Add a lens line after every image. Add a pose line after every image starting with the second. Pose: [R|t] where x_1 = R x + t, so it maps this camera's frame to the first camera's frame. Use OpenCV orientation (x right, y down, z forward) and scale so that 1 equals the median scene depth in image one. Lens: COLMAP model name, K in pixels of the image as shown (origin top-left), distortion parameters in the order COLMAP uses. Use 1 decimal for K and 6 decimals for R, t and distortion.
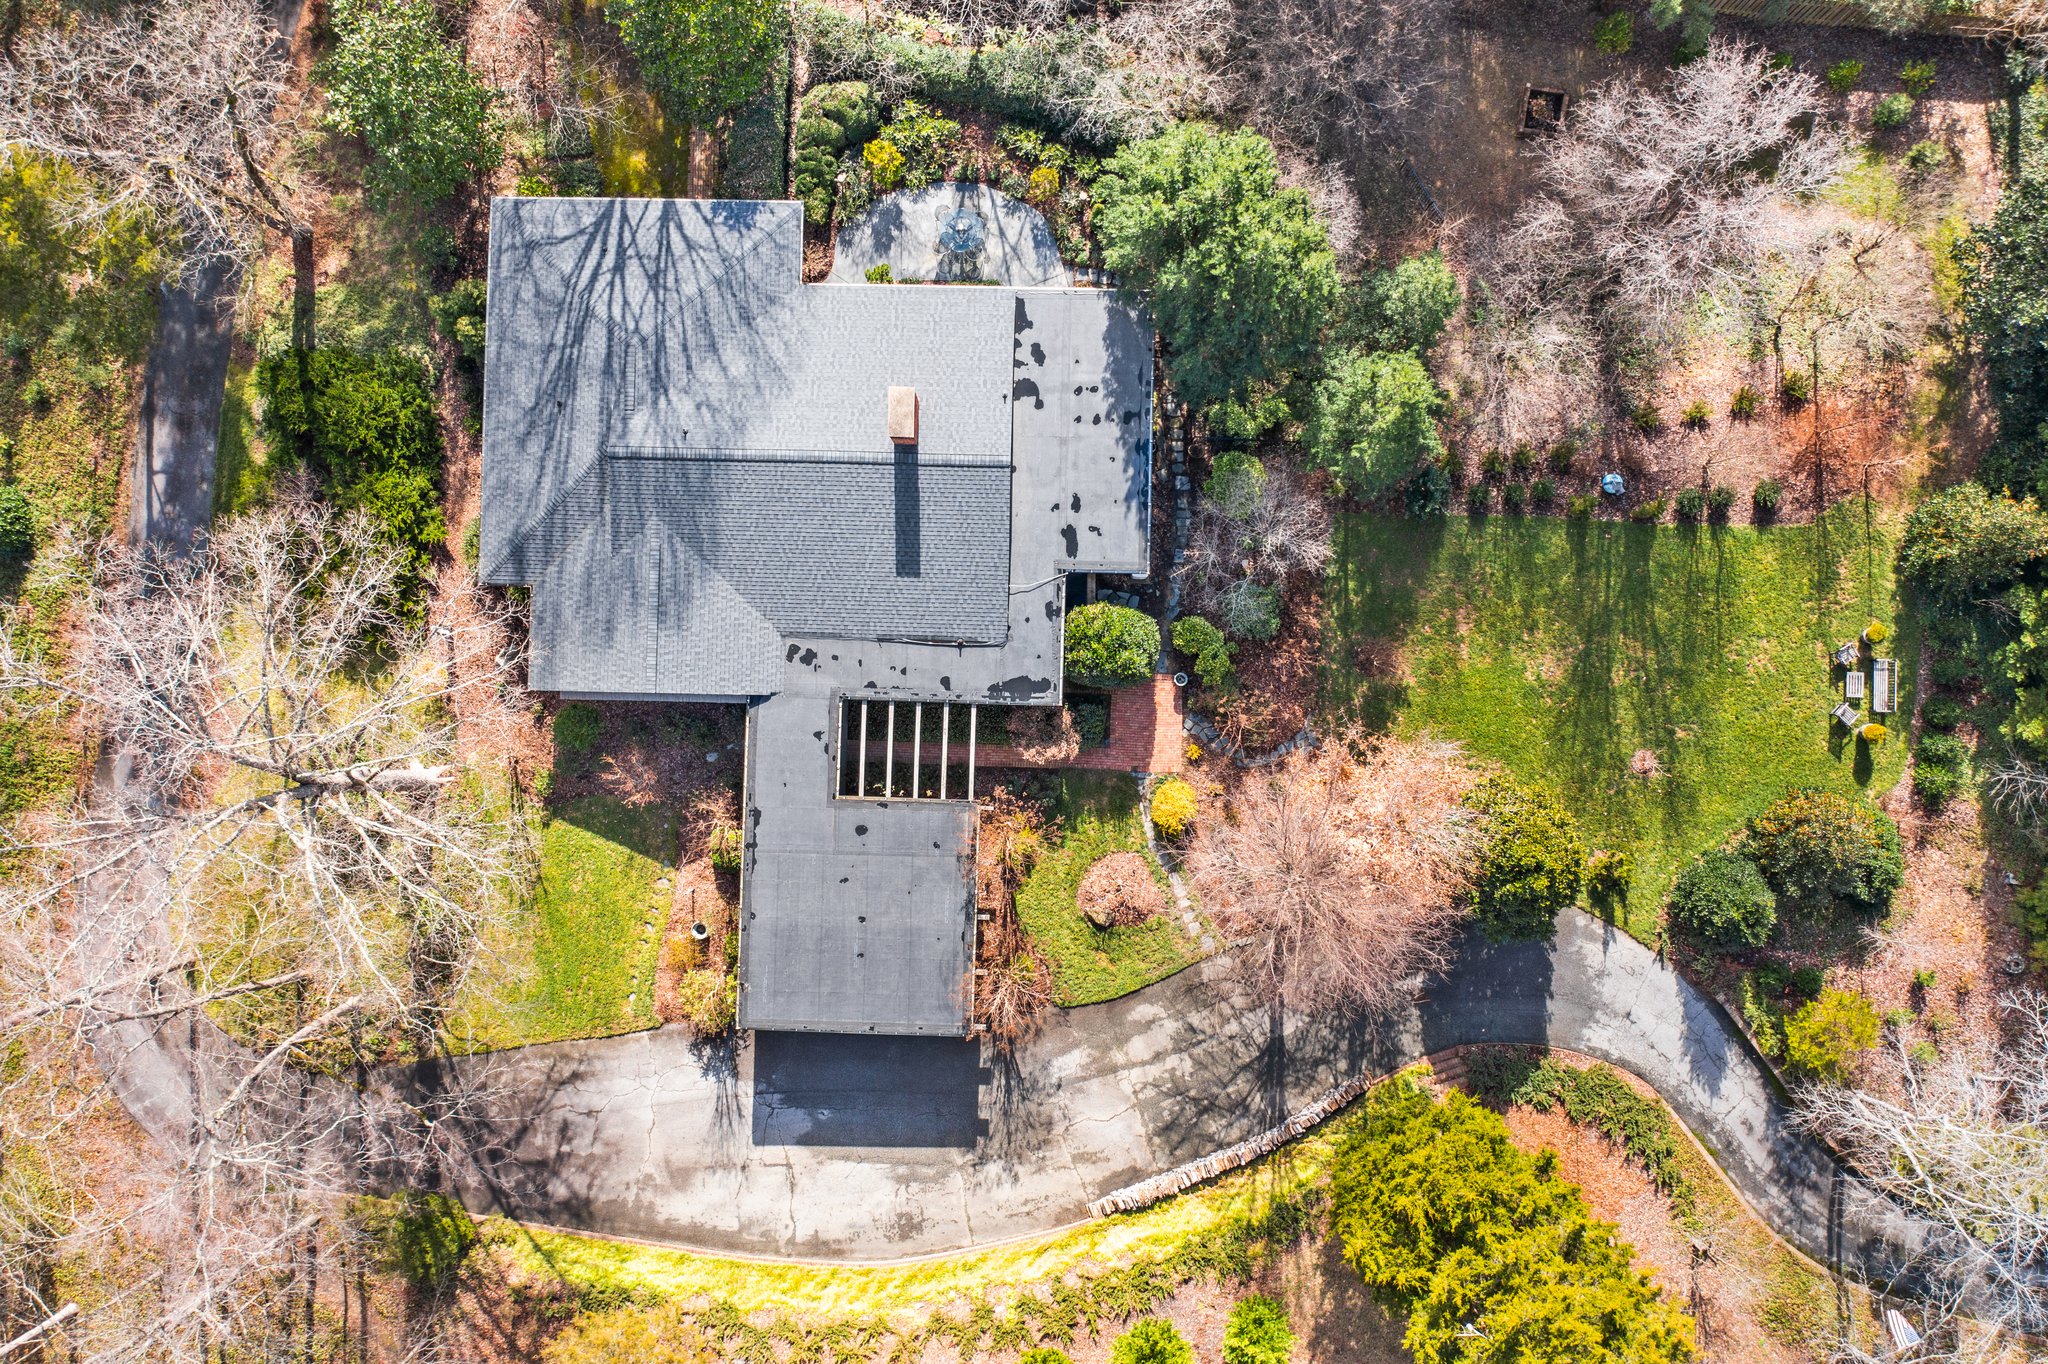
lens RADIAL K [[2124.3, 0, 1011.8], [0, 2124.3, 666.2], [0, 0, 1]] dist [-0.077514, 0.000000]
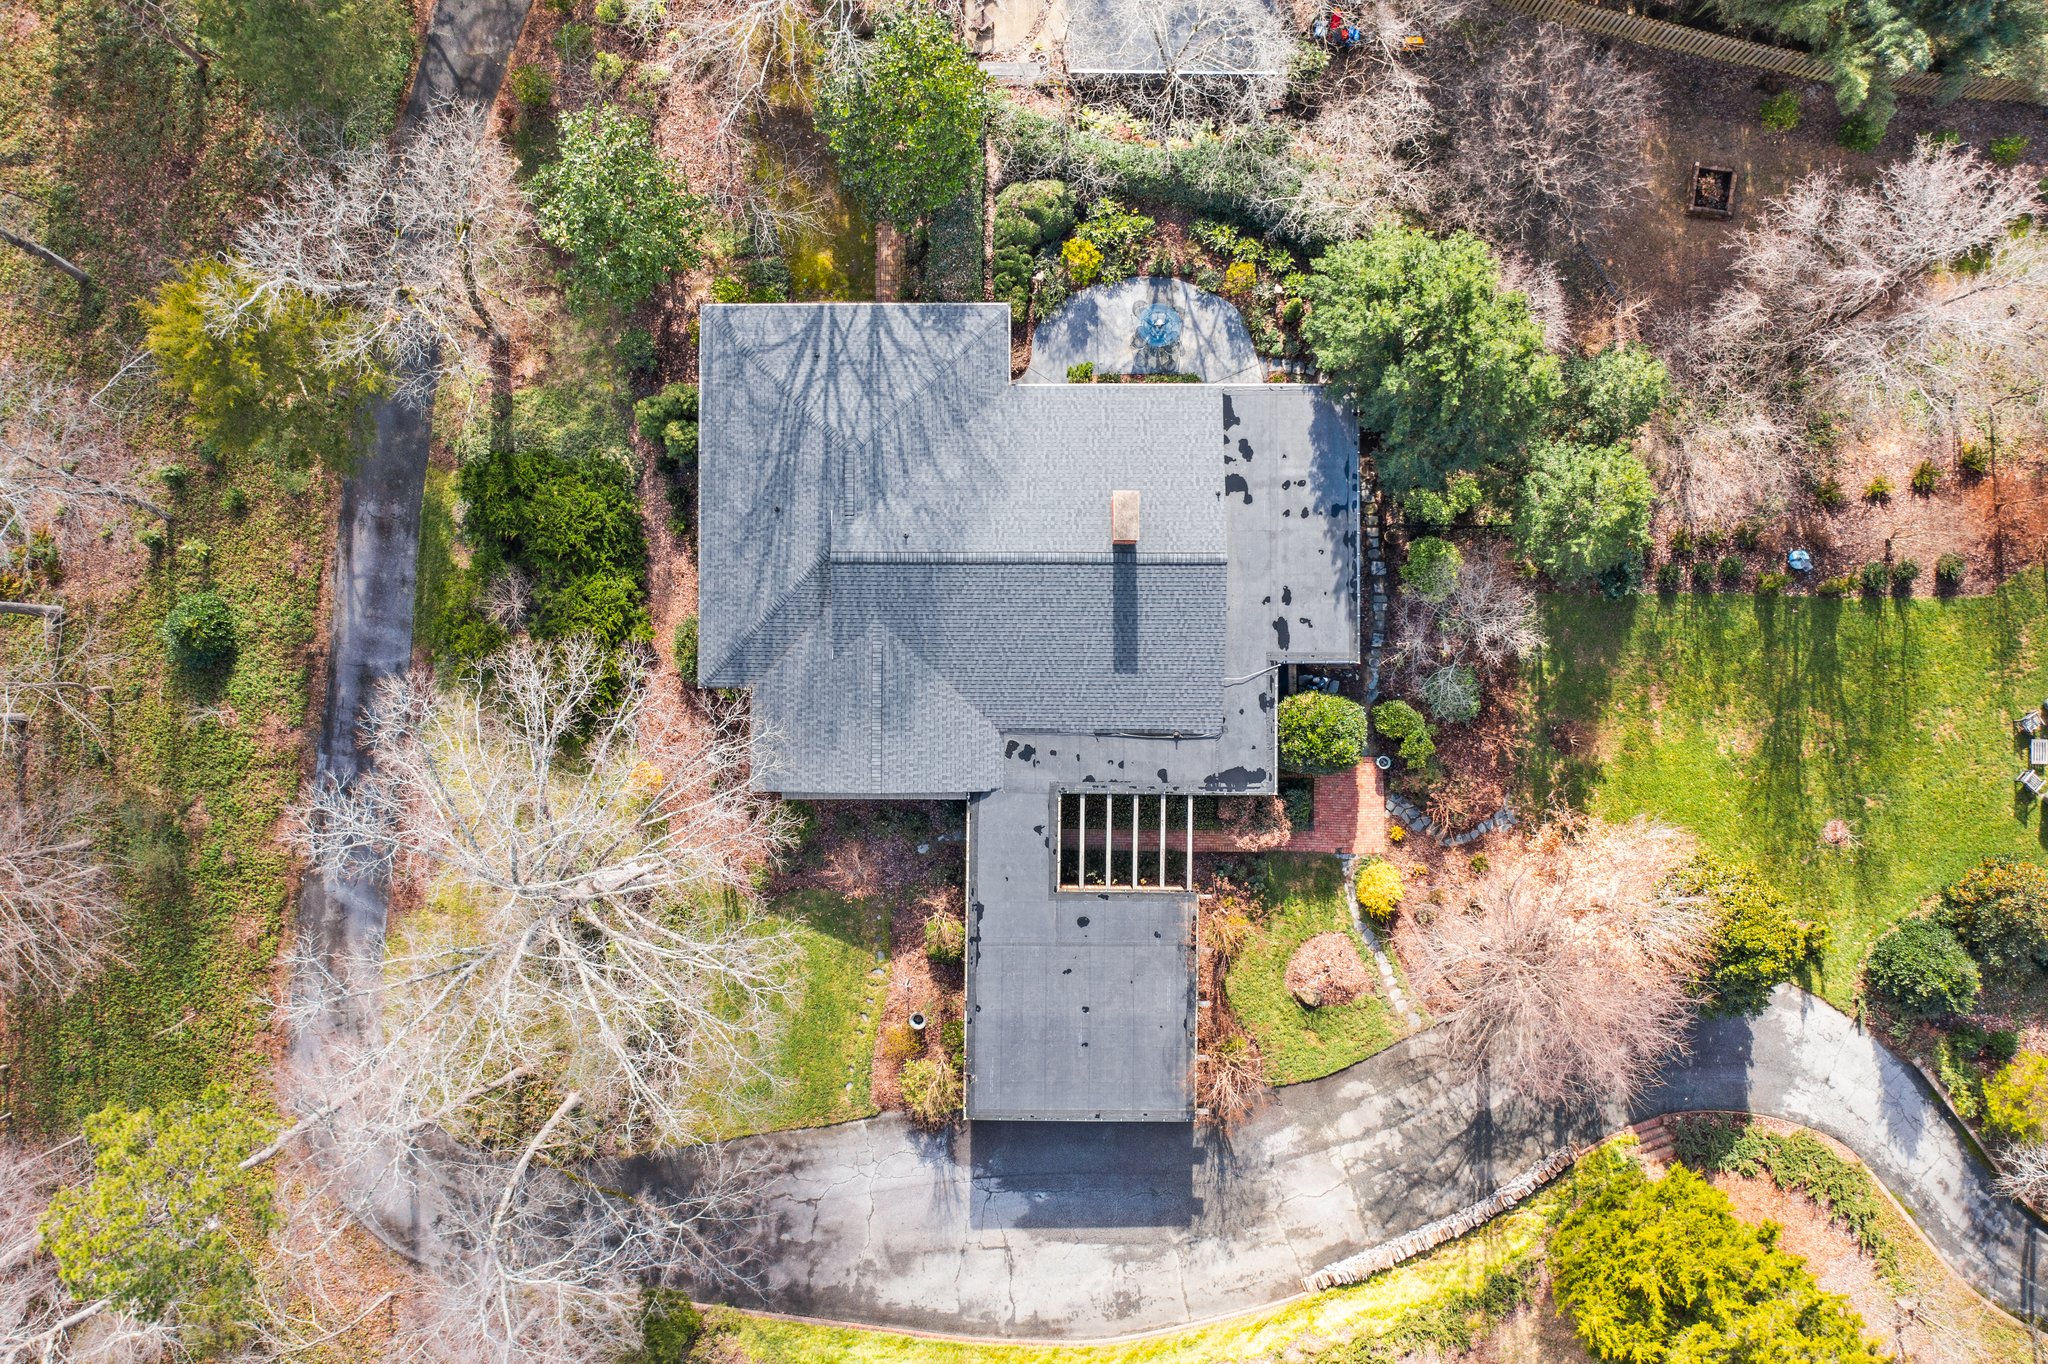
lens RADIAL K [[2124.3, 0, 1005.9], [0, 2124.3, 663.8], [0, 0, 1]] dist [-0.077514, 0.000000]
pose [[0.999748, -0.022350, -0.001851, -0.099134], [0.022350, 0.999750, -0.000220, -0.045143], [0.001855, 0.000179, 0.999998, -0.016425]]
